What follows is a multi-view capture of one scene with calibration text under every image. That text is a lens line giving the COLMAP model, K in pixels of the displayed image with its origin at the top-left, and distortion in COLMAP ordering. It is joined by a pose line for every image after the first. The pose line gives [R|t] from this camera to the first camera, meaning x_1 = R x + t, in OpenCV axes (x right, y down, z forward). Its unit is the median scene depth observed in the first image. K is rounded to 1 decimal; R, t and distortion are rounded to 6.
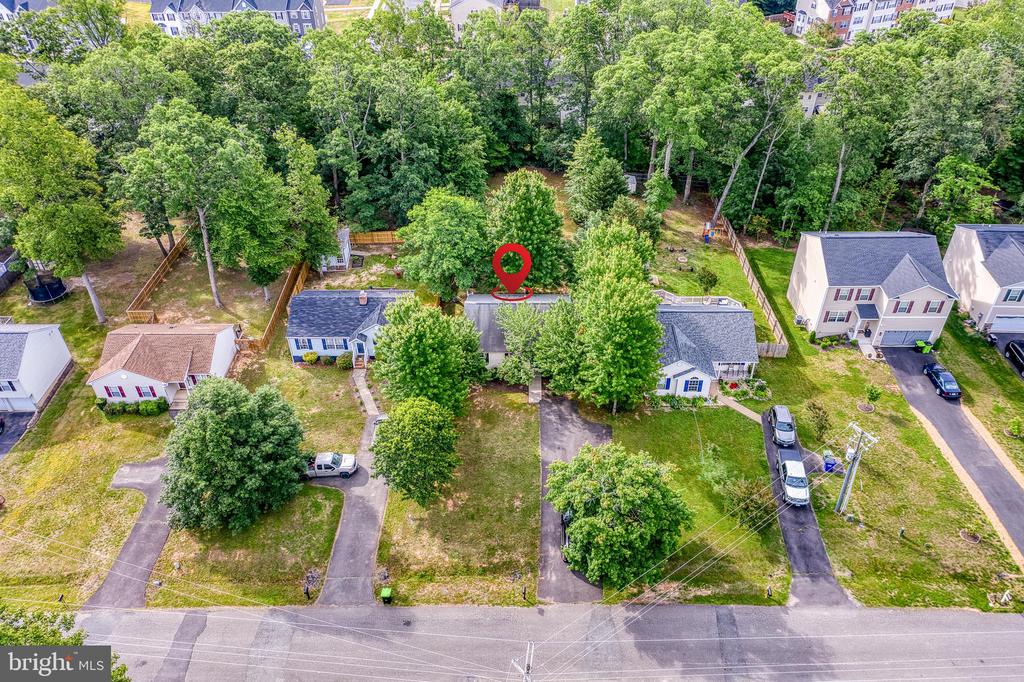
lens RADIAL K [[780.1, 0, 508.8], [0, 780.1, 336.1], [0, 0, 1]] dist [0.039684, 0.000939]
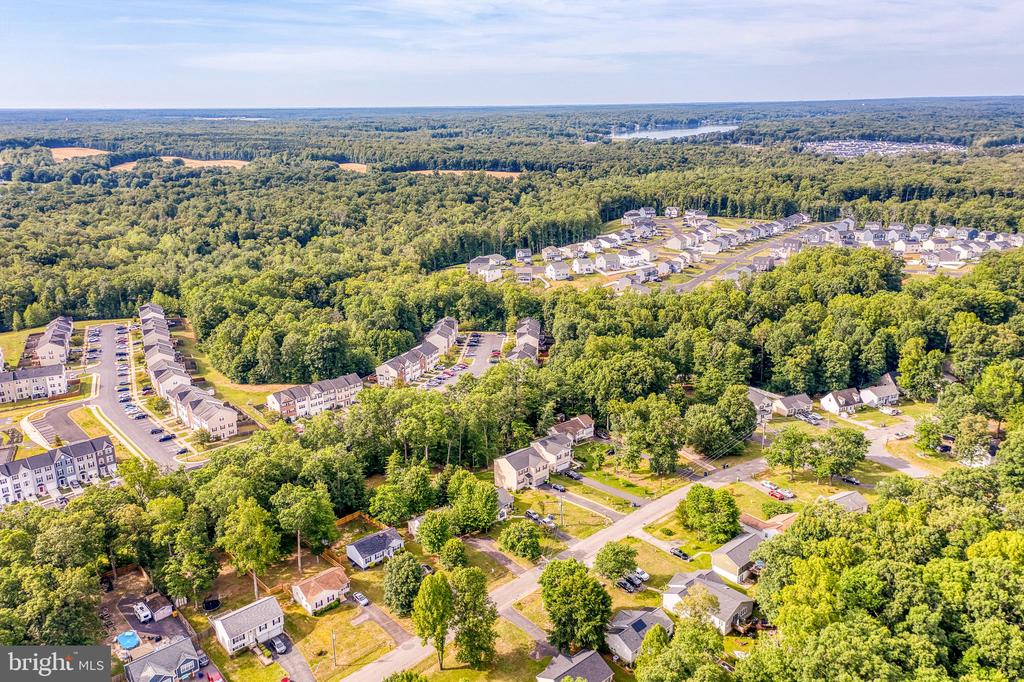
lens RADIAL K [[780.1, 0, 508.8], [0, 780.1, 336.1], [0, 0, 1]] dist [0.039684, 0.000939]
pose [[0.728825, -0.189329, 0.658003, -1.567361], [0.423864, 0.879487, -0.216429, 0.120911], [-0.537729, 0.436643, 0.721242, -1.428692]]
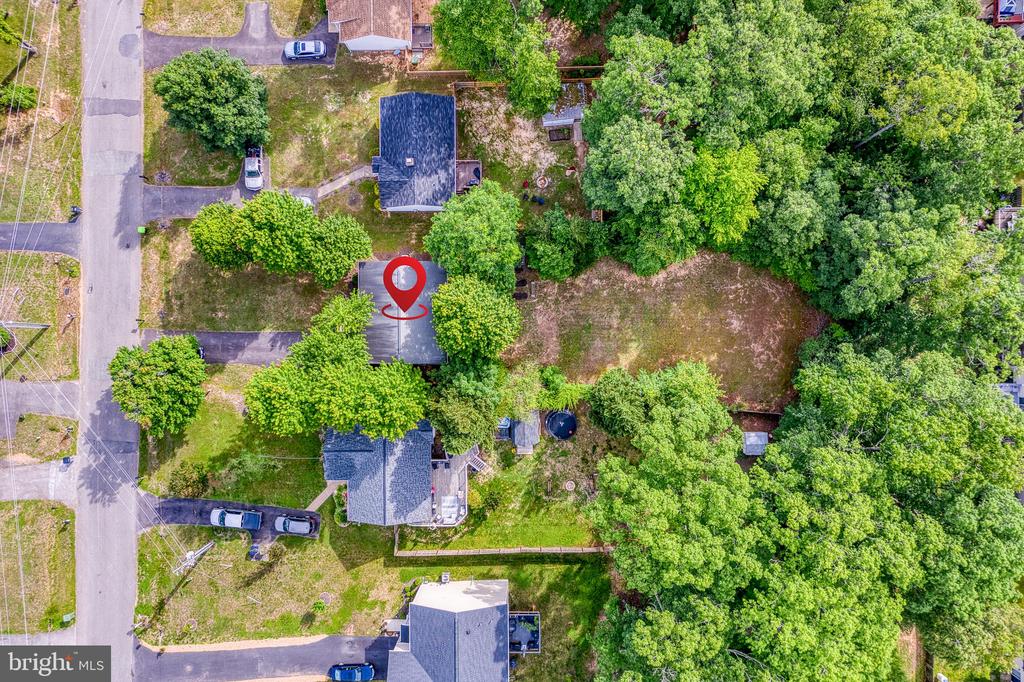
lens RADIAL K [[780.1, 0, 508.8], [0, 780.1, 336.1], [0, 0, 1]] dist [0.039684, 0.000939]
pose [[0.028203, 0.999438, 0.018133, 0.034734], [-0.594830, 0.002201, 0.803848, -1.080429], [0.803356, -0.033457, 0.594558, 0.533621]]
